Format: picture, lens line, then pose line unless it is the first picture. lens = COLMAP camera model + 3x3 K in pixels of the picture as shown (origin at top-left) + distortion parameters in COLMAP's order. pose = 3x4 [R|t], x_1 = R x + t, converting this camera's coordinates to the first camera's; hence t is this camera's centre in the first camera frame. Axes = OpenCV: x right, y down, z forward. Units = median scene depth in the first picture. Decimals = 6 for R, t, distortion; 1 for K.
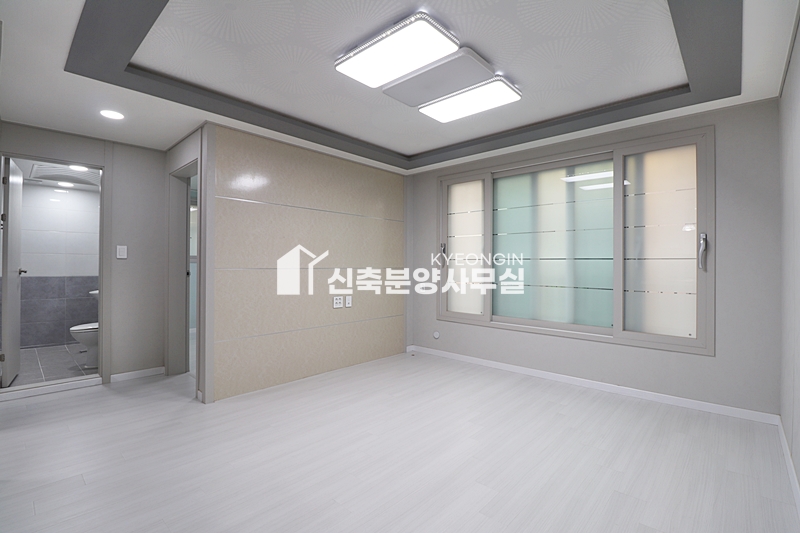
lens RADIAL K [[365.4, 0, 406.2], [0, 365.4, 262.2], [0, 0, 1]] dist [-0.002932, -0.010385]
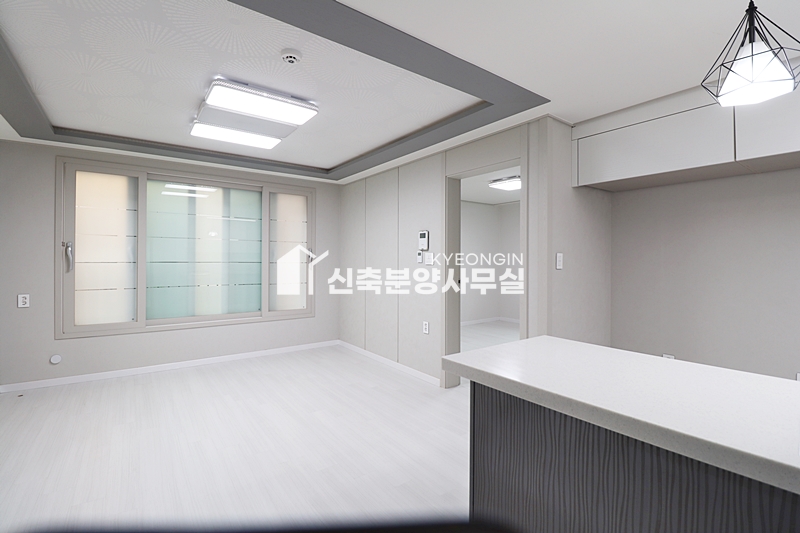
lens RADIAL K [[365.4, 0, 402.5], [0, 365.4, 260.9], [0, 0, 1]] dist [-0.002932, -0.010385]
pose [[0.199338, -0.008303, 0.979896, -0.644011], [-0.011382, 0.999877, 0.010787, -0.033003], [-0.979865, -0.013304, 0.199219, 0.157985]]
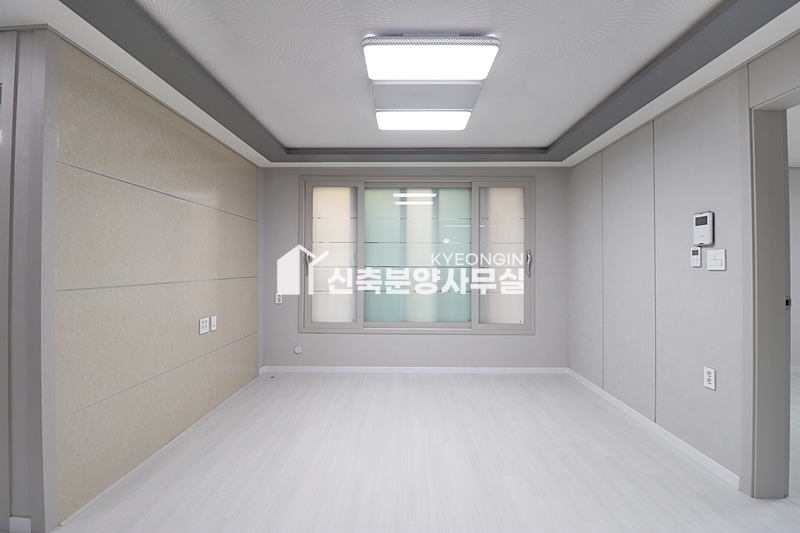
lens RADIAL K [[365.4, 0, 405.3], [0, 365.4, 261.2], [0, 0, 1]] dist [-0.002932, -0.010385]
pose [[0.748870, 0.005503, 0.662694, -0.395712], [-0.004538, 0.999985, -0.003176, -0.022910], [-0.662701, -0.000629, 0.748883, 0.181917]]
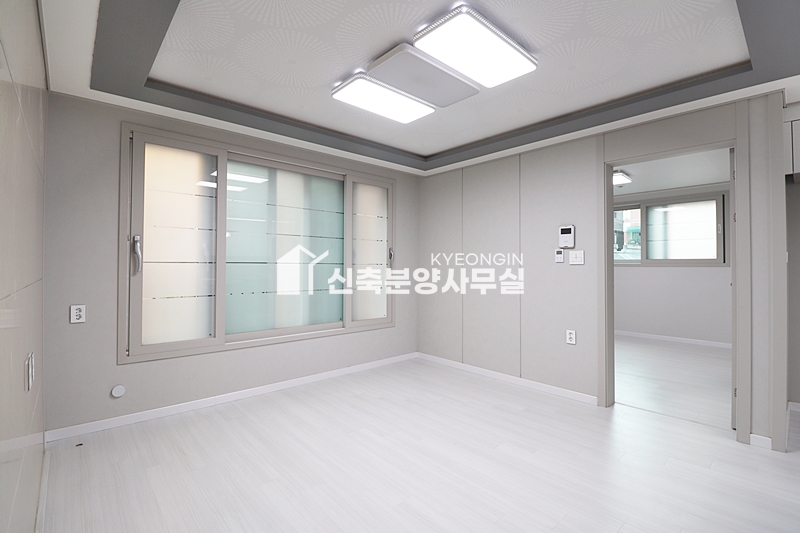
lens RADIAL K [[365.4, 0, 403.9], [0, 365.4, 263.0], [0, 0, 1]] dist [-0.002932, -0.010385]
pose [[0.101788, 0.002603, 0.994803, -0.553916], [-0.009456, 0.999954, -0.001649, -0.010763], [-0.994761, -0.009239, 0.101808, 0.607361]]
